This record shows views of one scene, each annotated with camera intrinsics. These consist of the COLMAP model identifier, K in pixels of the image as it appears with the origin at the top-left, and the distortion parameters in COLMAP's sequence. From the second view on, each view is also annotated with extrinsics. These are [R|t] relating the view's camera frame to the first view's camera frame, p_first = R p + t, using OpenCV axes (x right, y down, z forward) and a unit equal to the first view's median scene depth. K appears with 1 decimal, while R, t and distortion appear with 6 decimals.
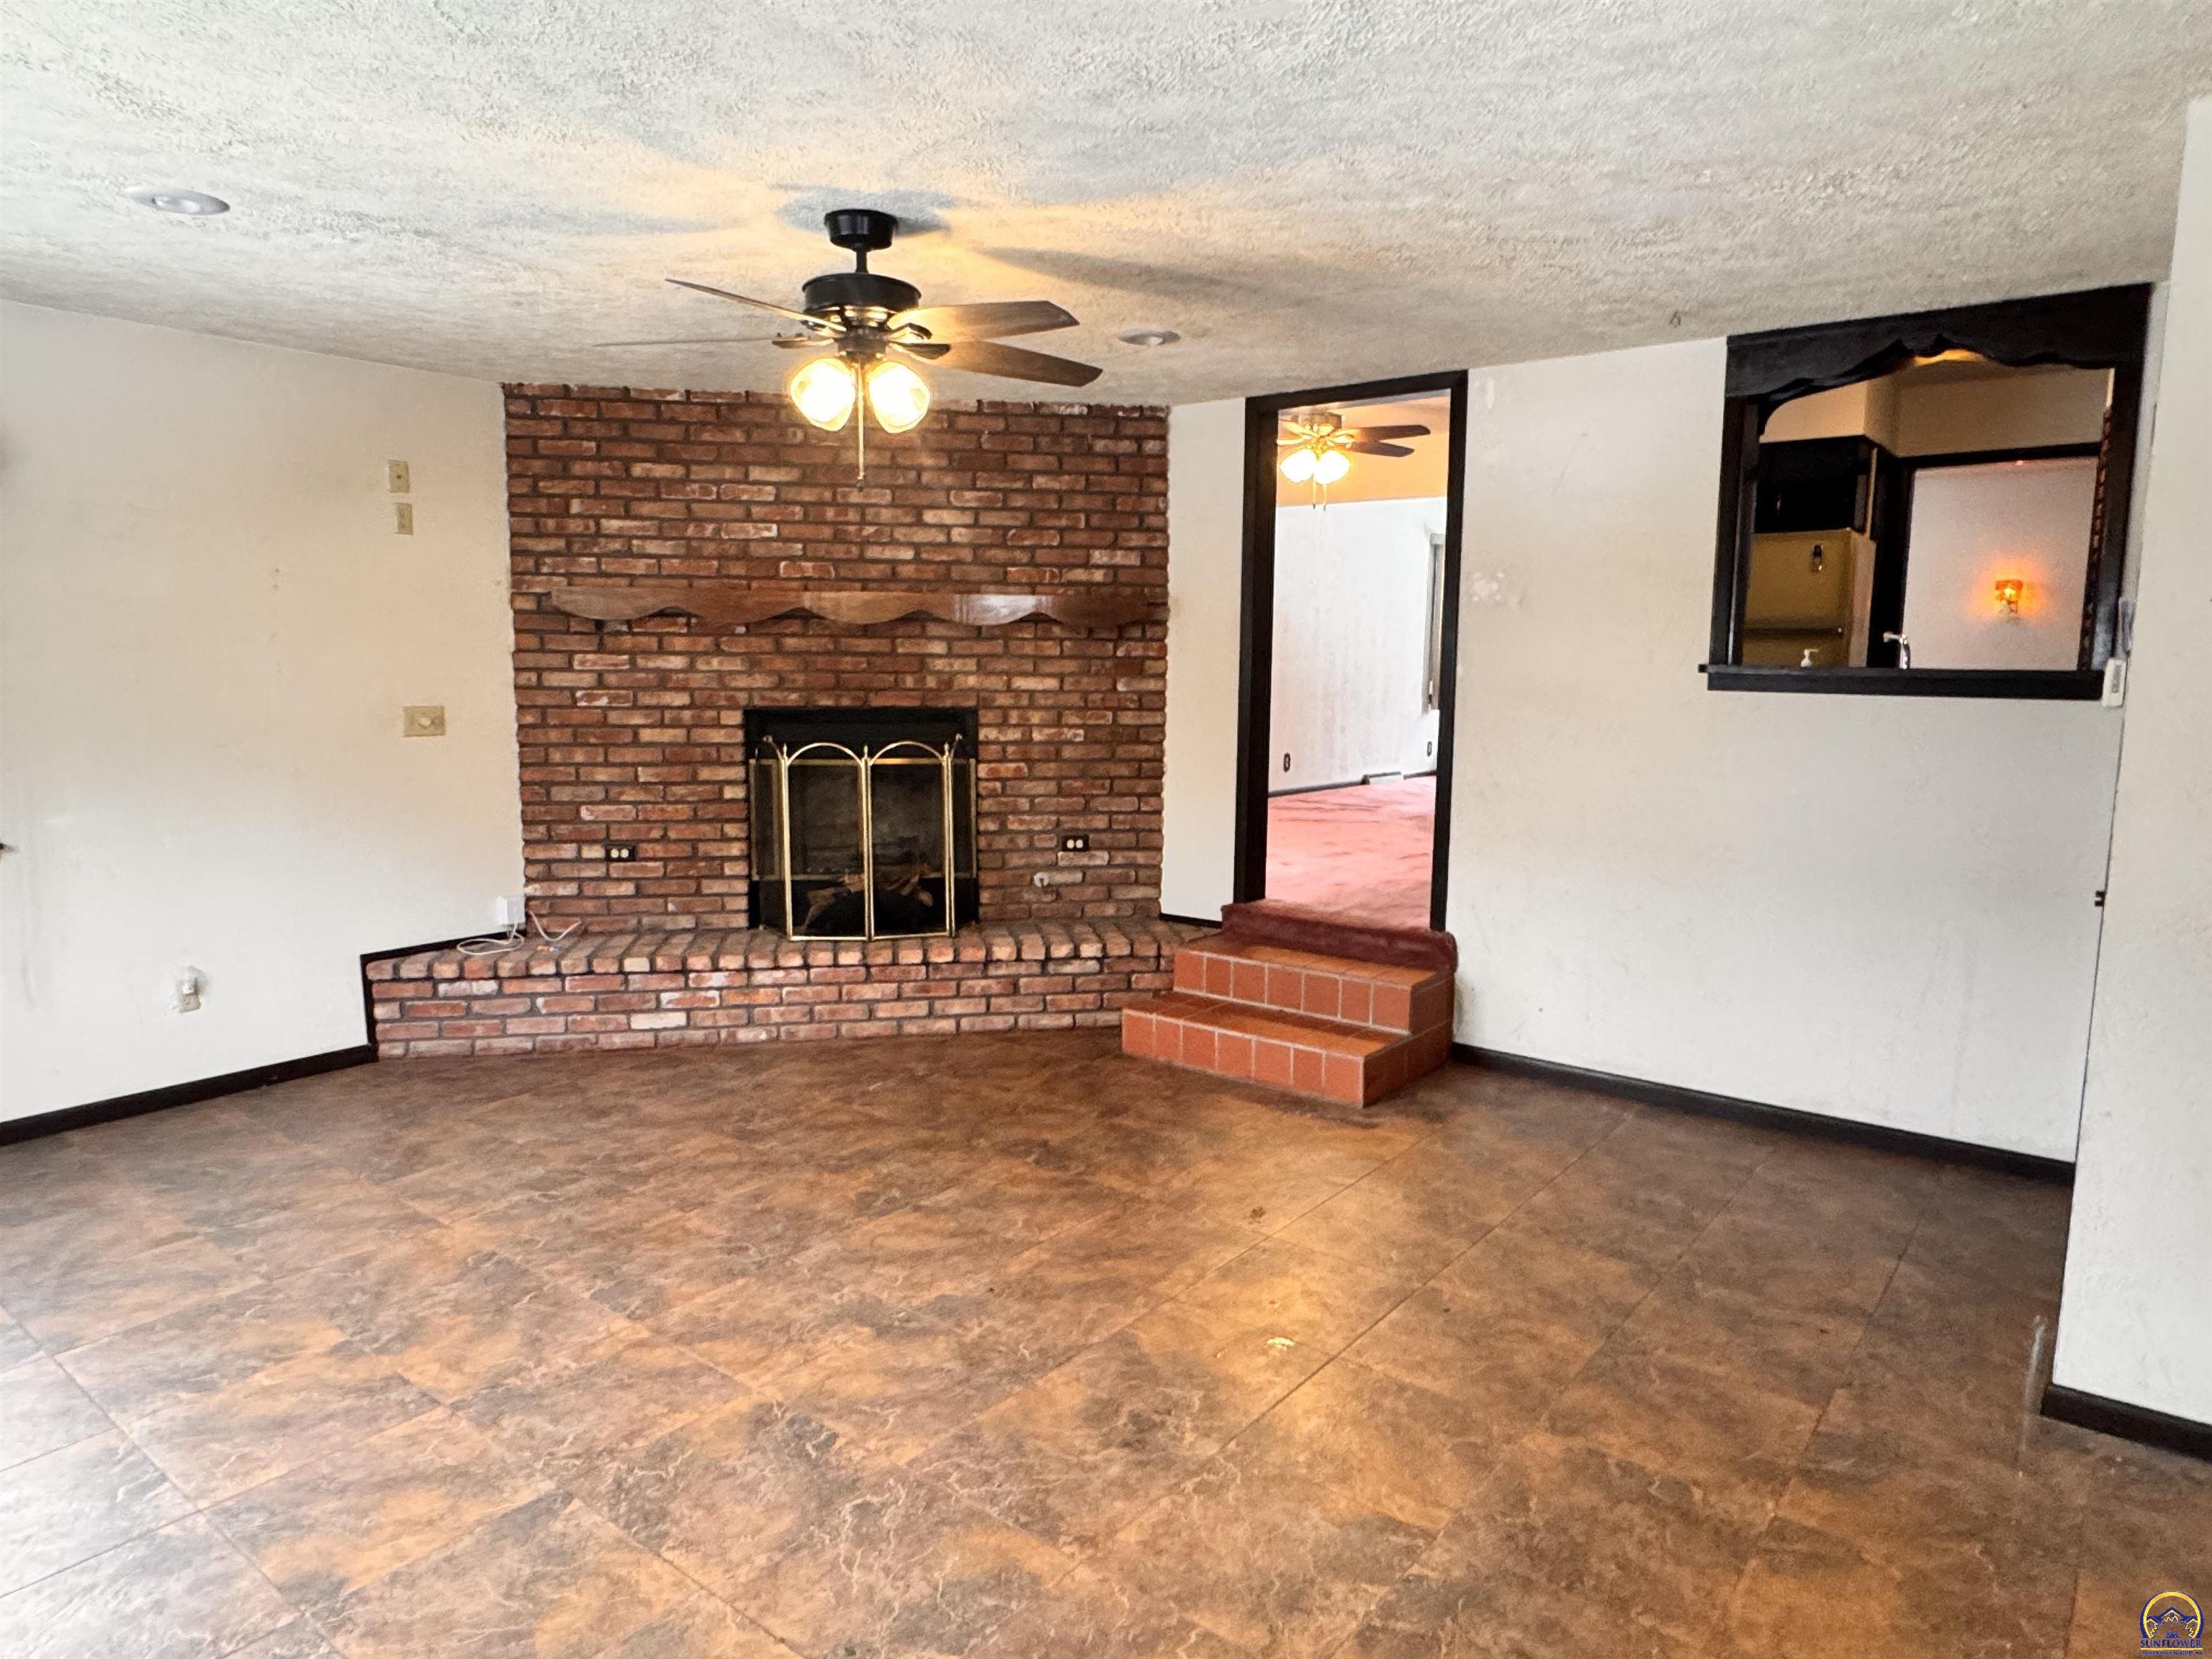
lens RADIAL K [[1370.5, 0, 1111.9], [0, 1370.5, 829.3], [0, 0, 1]] dist [0.000518, 0.000857]
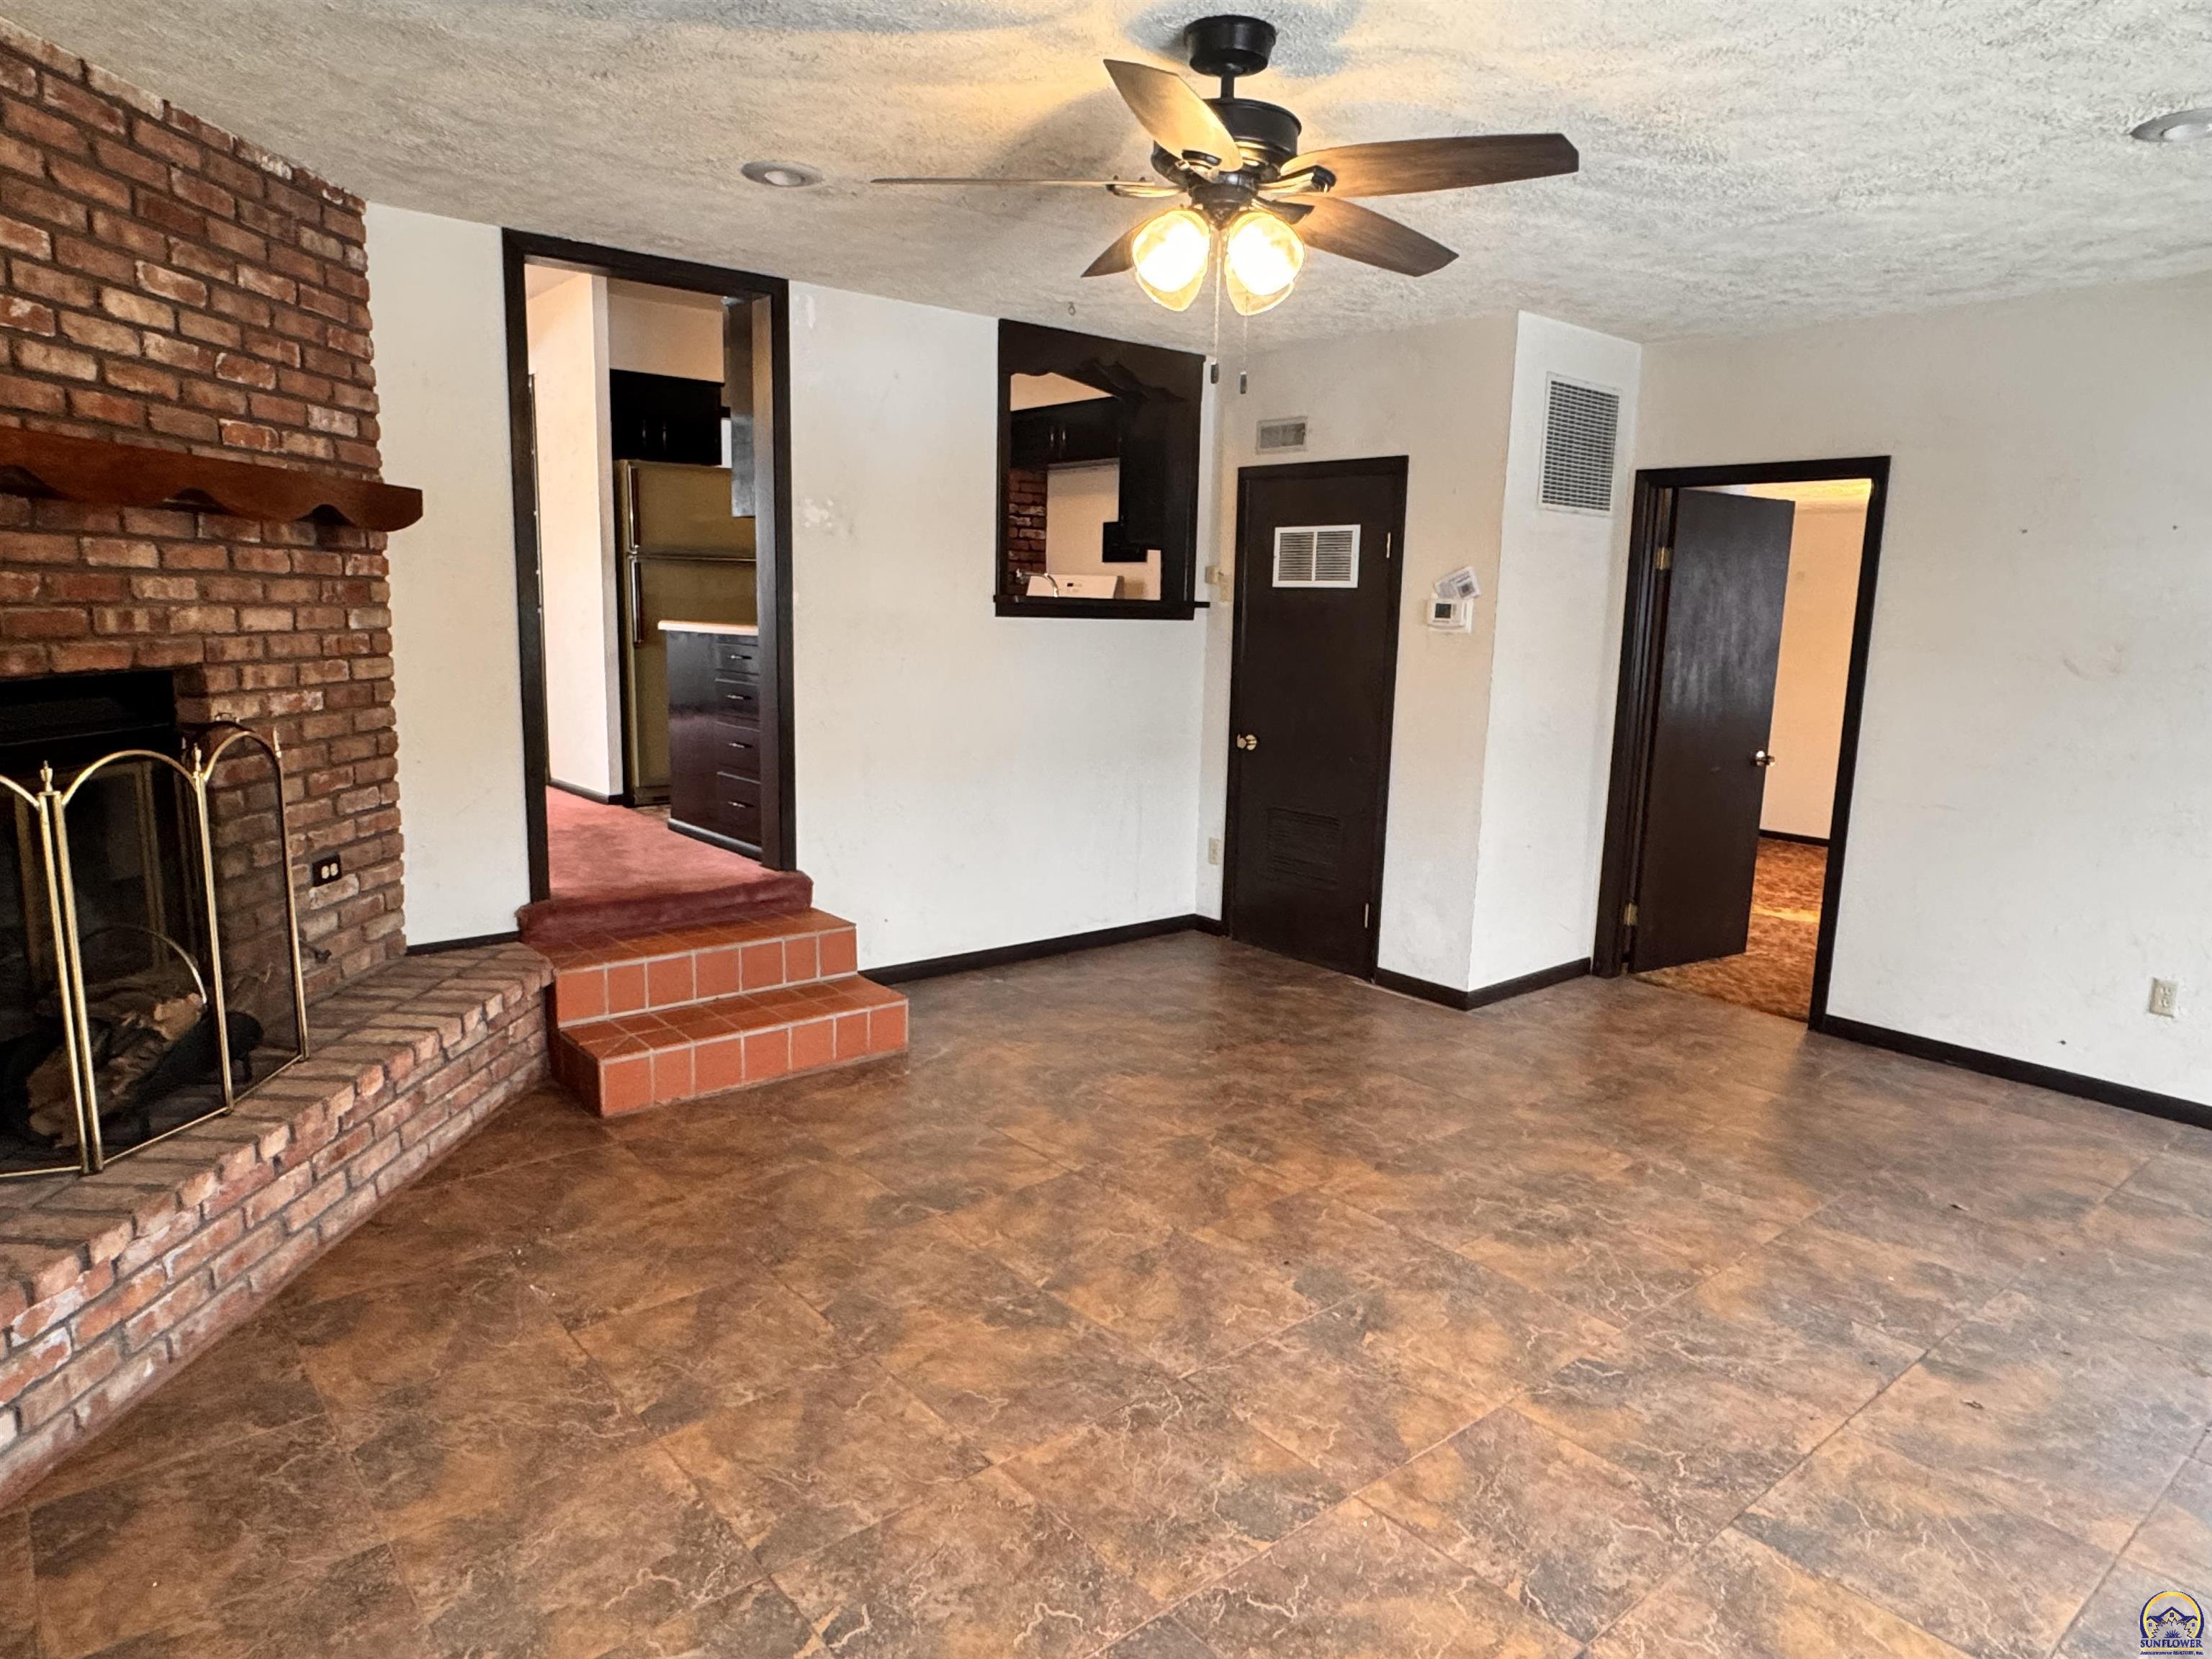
lens RADIAL K [[1348.2, 0, 1098.2], [0, 1348.2, 831.4], [0, 0, 1]] dist [-0.006227, 0.000867]
pose [[0.214327, -0.169138, 0.962006, -0.581835], [0.100533, 0.983483, 0.150516, -0.069668], [-0.971574, 0.064453, 0.227791, 0.535448]]
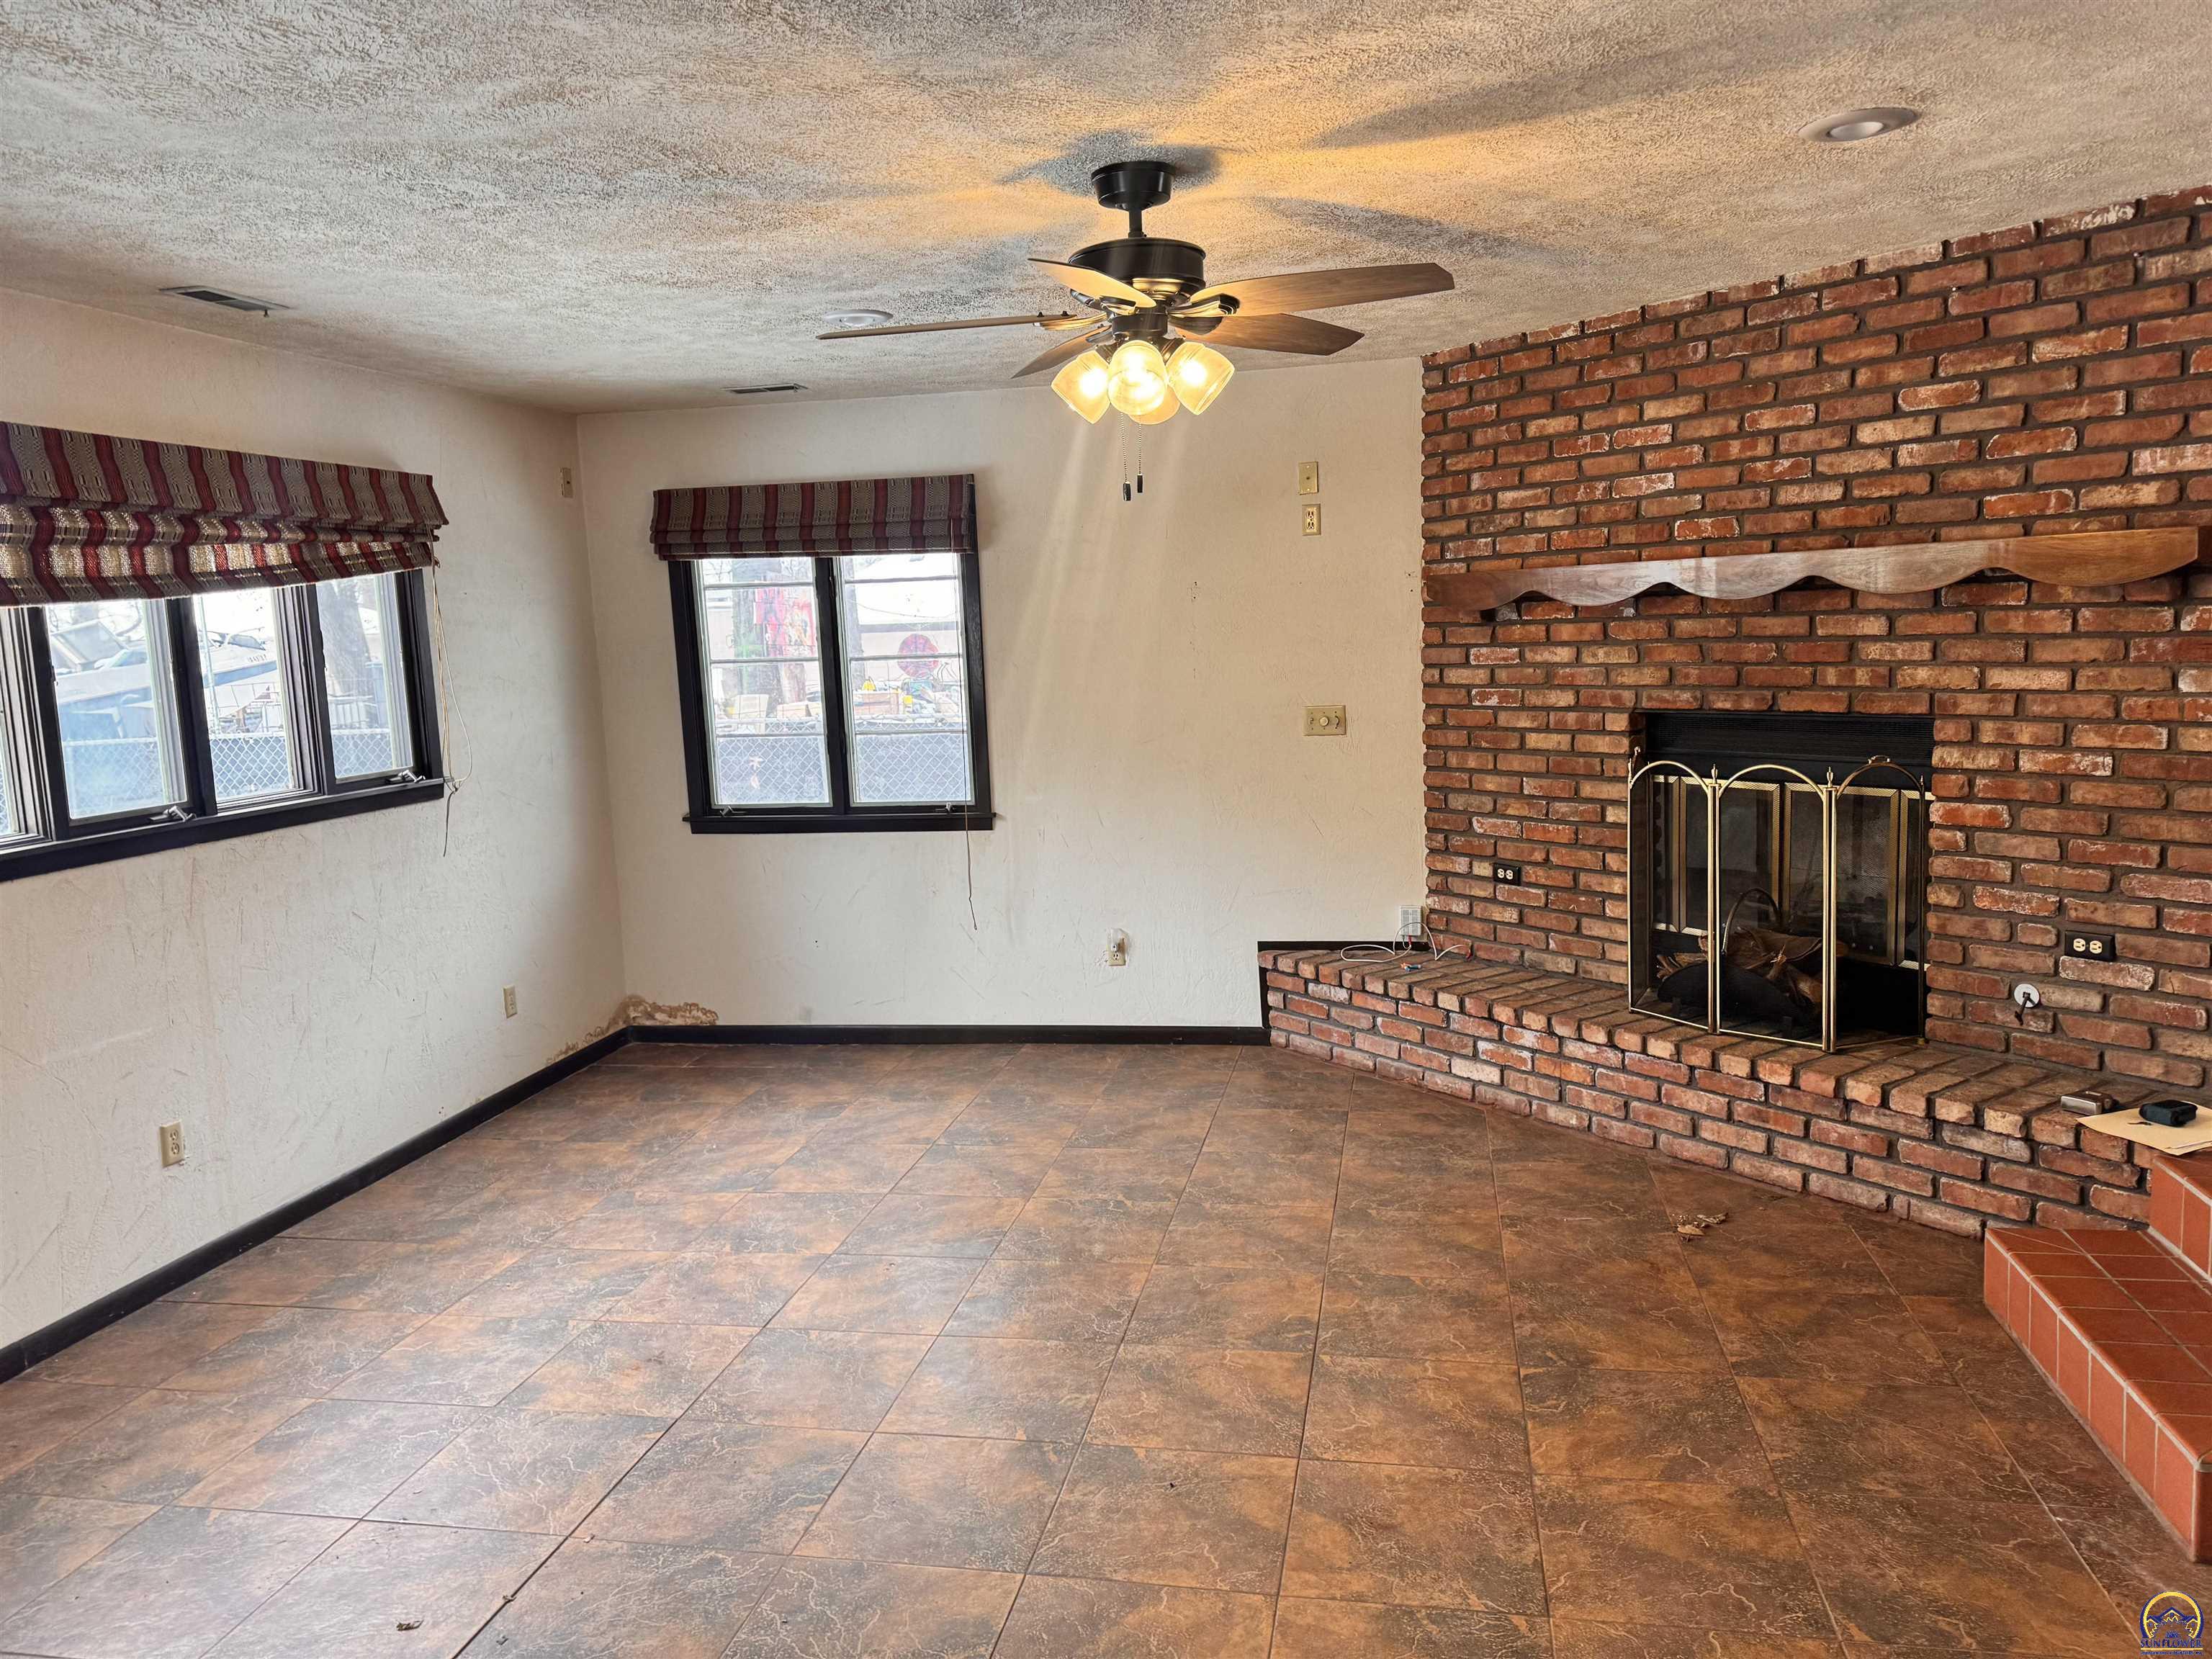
lens RADIAL K [[1559.9, 0, 1106.0], [0, 1559.9, 829.5], [0, 0, 1]] dist [0.060649, -0.083574]
pose [[0.445168, 0.090891, -0.890822, 0.413371], [-0.067769, 0.995402, 0.067696, -0.060898], [0.892879, 0.030234, 0.449281, 0.322714]]
